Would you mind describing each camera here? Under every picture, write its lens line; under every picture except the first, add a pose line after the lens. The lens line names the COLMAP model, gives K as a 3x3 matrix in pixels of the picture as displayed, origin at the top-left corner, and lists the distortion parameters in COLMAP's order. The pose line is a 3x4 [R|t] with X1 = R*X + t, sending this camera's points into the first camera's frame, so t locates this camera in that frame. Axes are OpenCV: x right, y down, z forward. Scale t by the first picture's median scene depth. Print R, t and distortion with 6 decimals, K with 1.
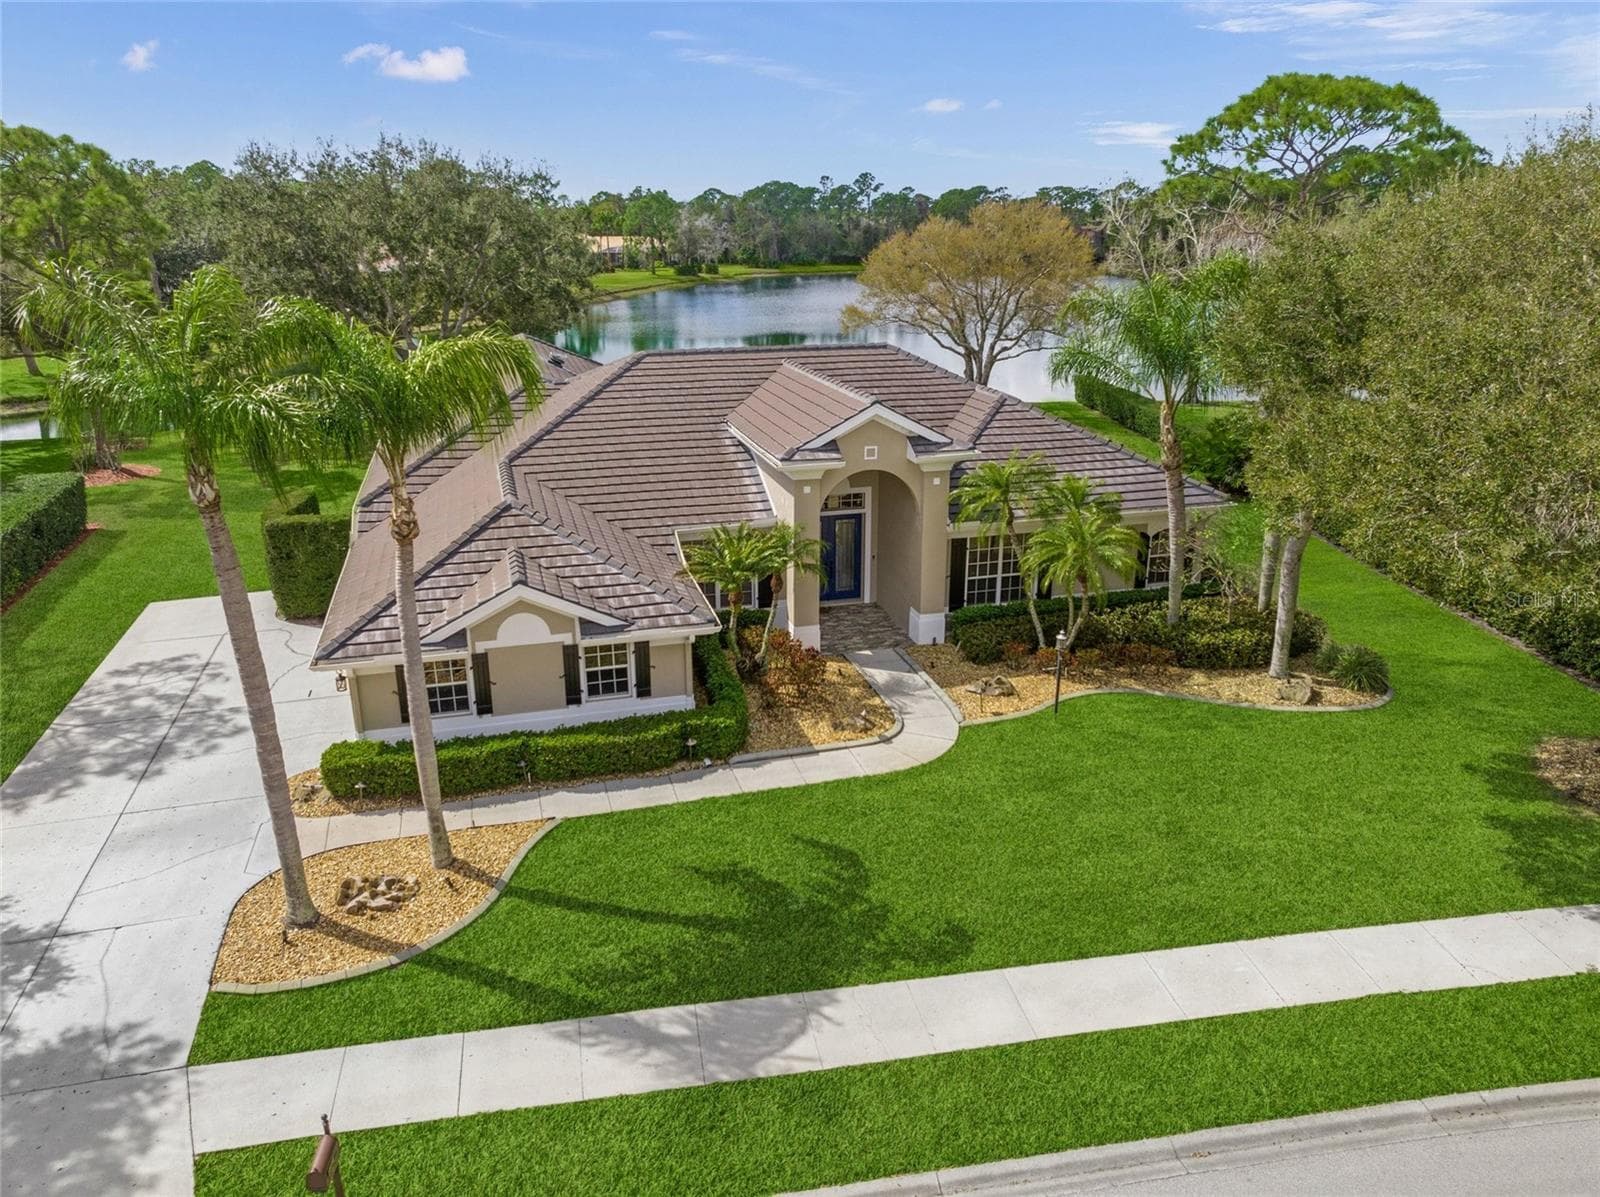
lens RADIAL K [[1155.4, 0, 841.1], [0, 1155.4, 579.2], [0, 0, 1]] dist [-0.035341, -0.005635]
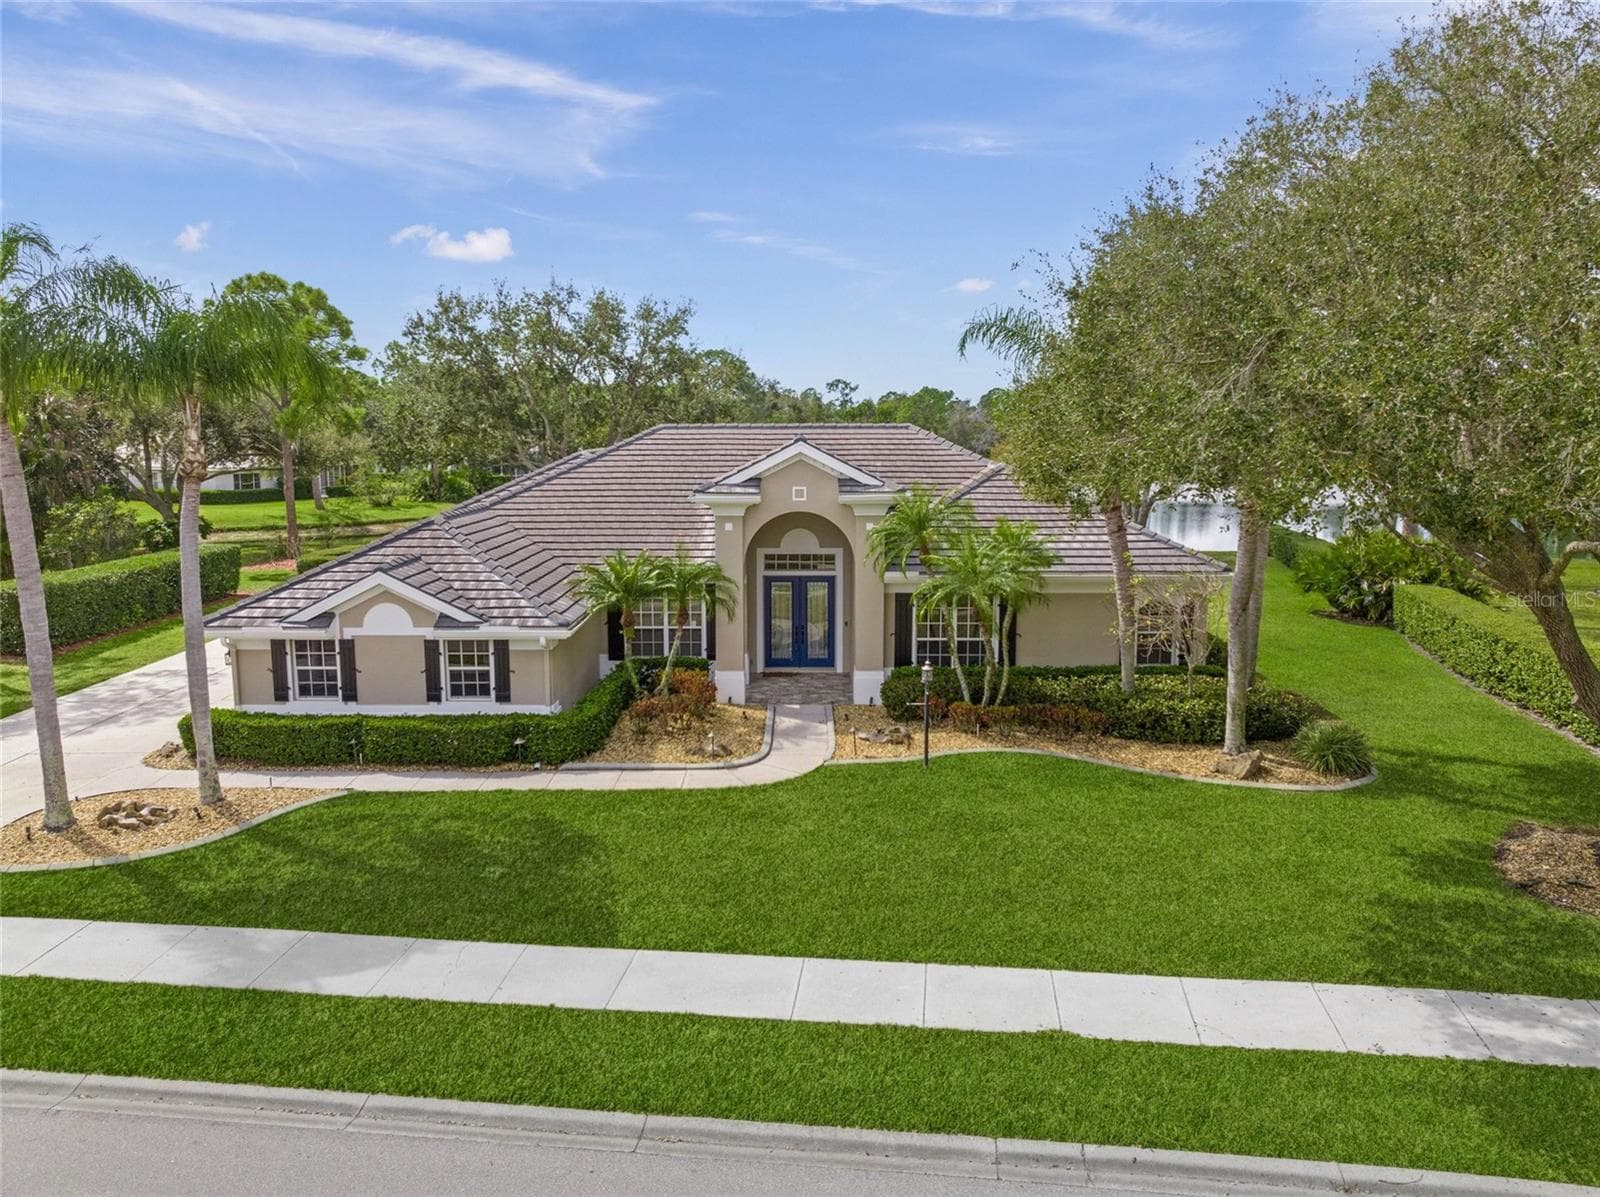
lens RADIAL K [[1155.4, 0, 816.7], [0, 1155.4, 582.9], [0, 0, 1]] dist [-0.035341, -0.005635]
pose [[0.959638, 0.033774, -0.279203, 0.366430], [-0.081339, 0.983666, -0.160579, 0.139650], [0.269219, 0.176807, 0.946710, 0.112352]]
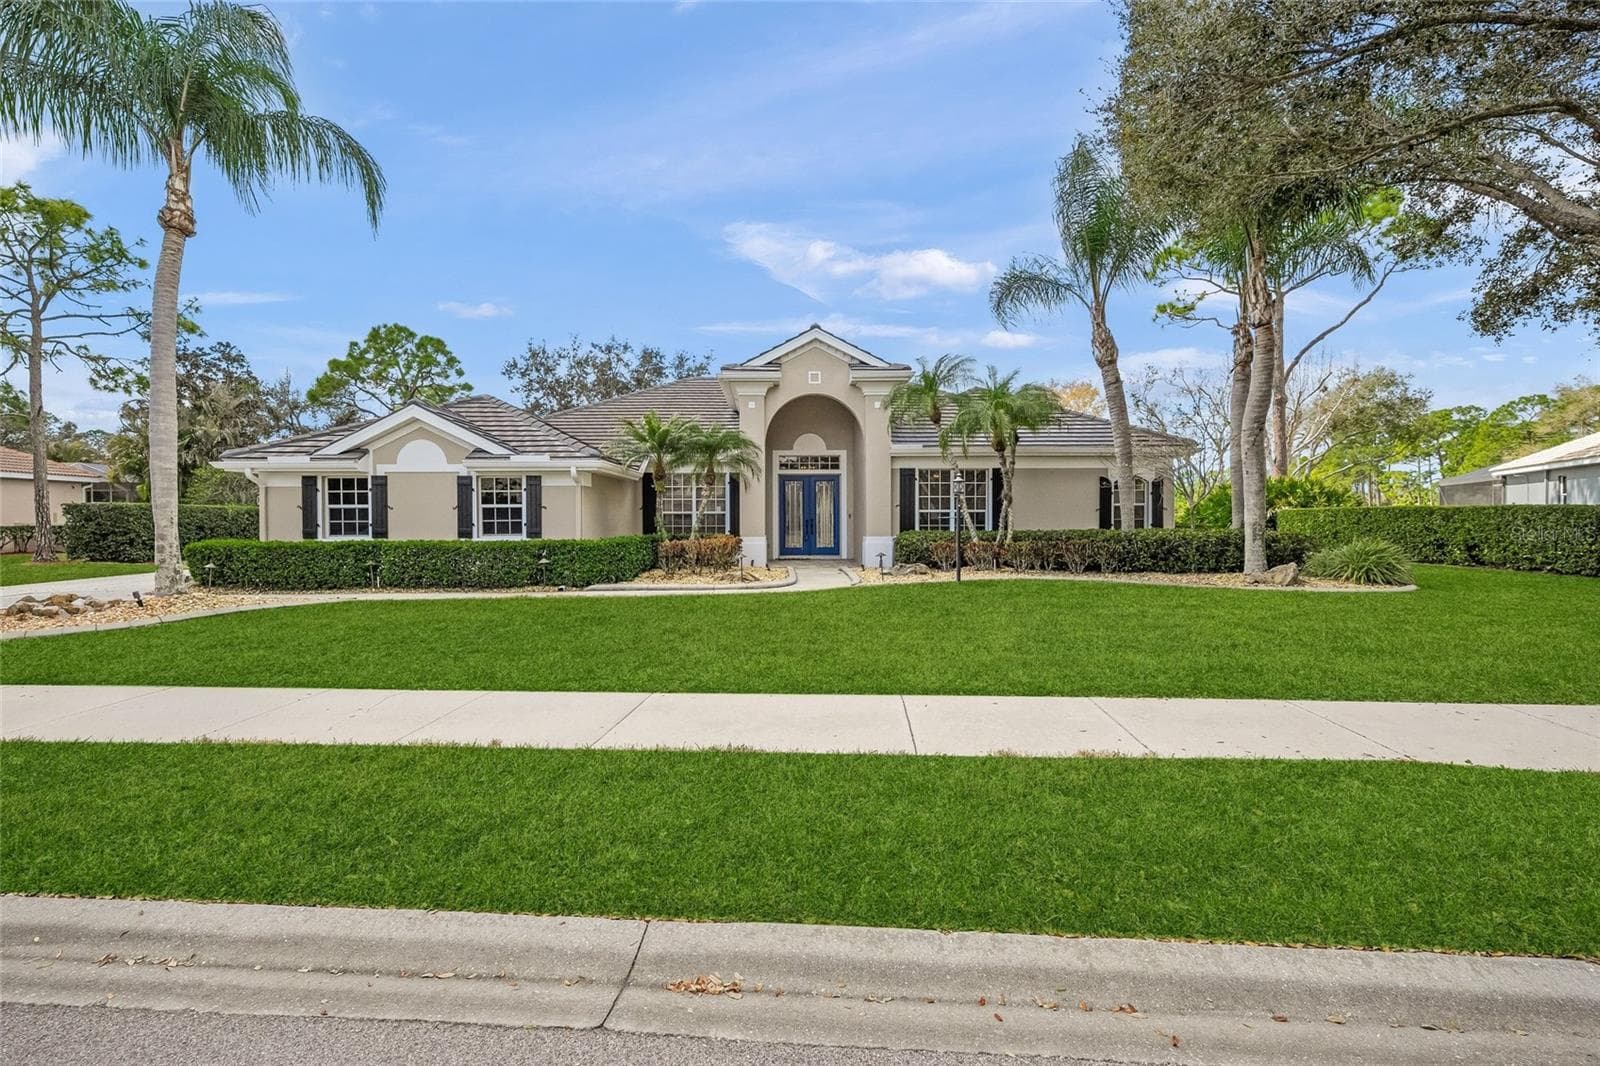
lens RADIAL K [[730.1, 0, 804.9], [0, 730.1, 523.4], [0, 0, 1]] dist [-0.000356, -0.000371]
pose [[0.965945, -0.008189, -0.258619, 0.227842], [-0.067867, 0.956489, -0.283767, 0.257870], [0.249690, 0.291655, 0.923359, 0.464561]]
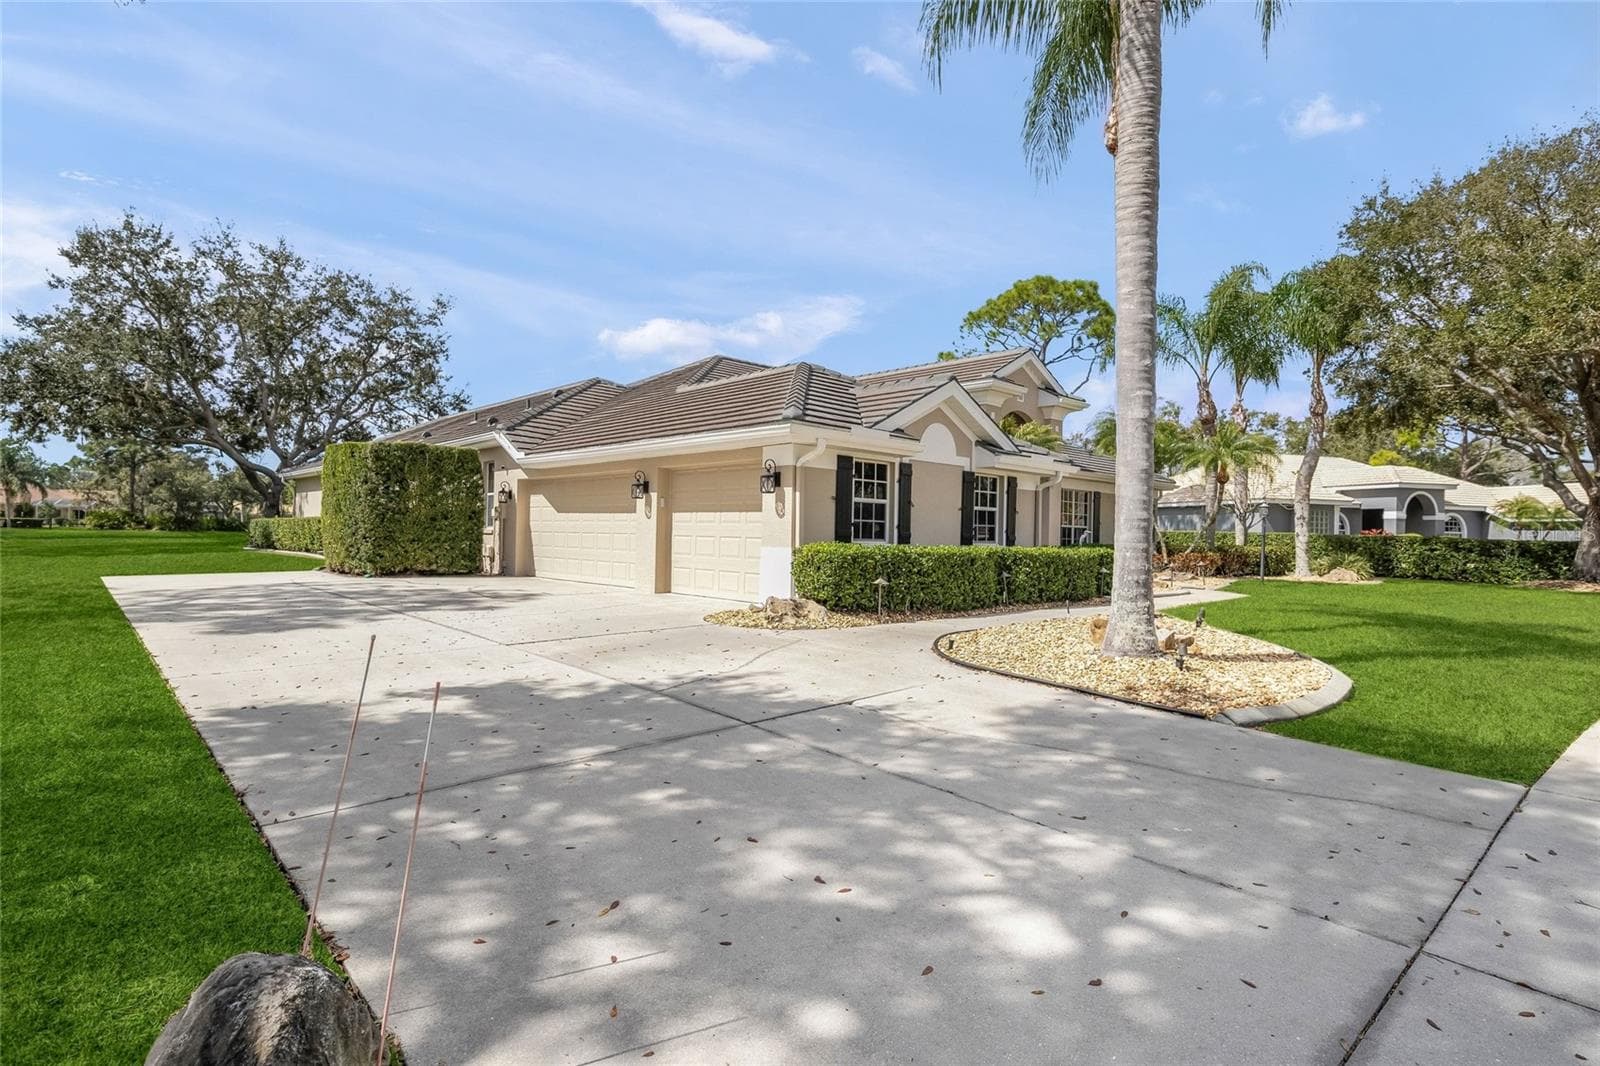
lens RADIAL K [[791.0, 0, 815.2], [0, 791.0, 537.9], [0, 0, 1]] dist [-0.016849, -0.000701]
pose [[0.895763, 0.012622, 0.444353, -0.592034], [0.116064, 0.958284, -0.261191, 0.243440], [-0.429113, 0.285538, 0.856930, 0.530285]]
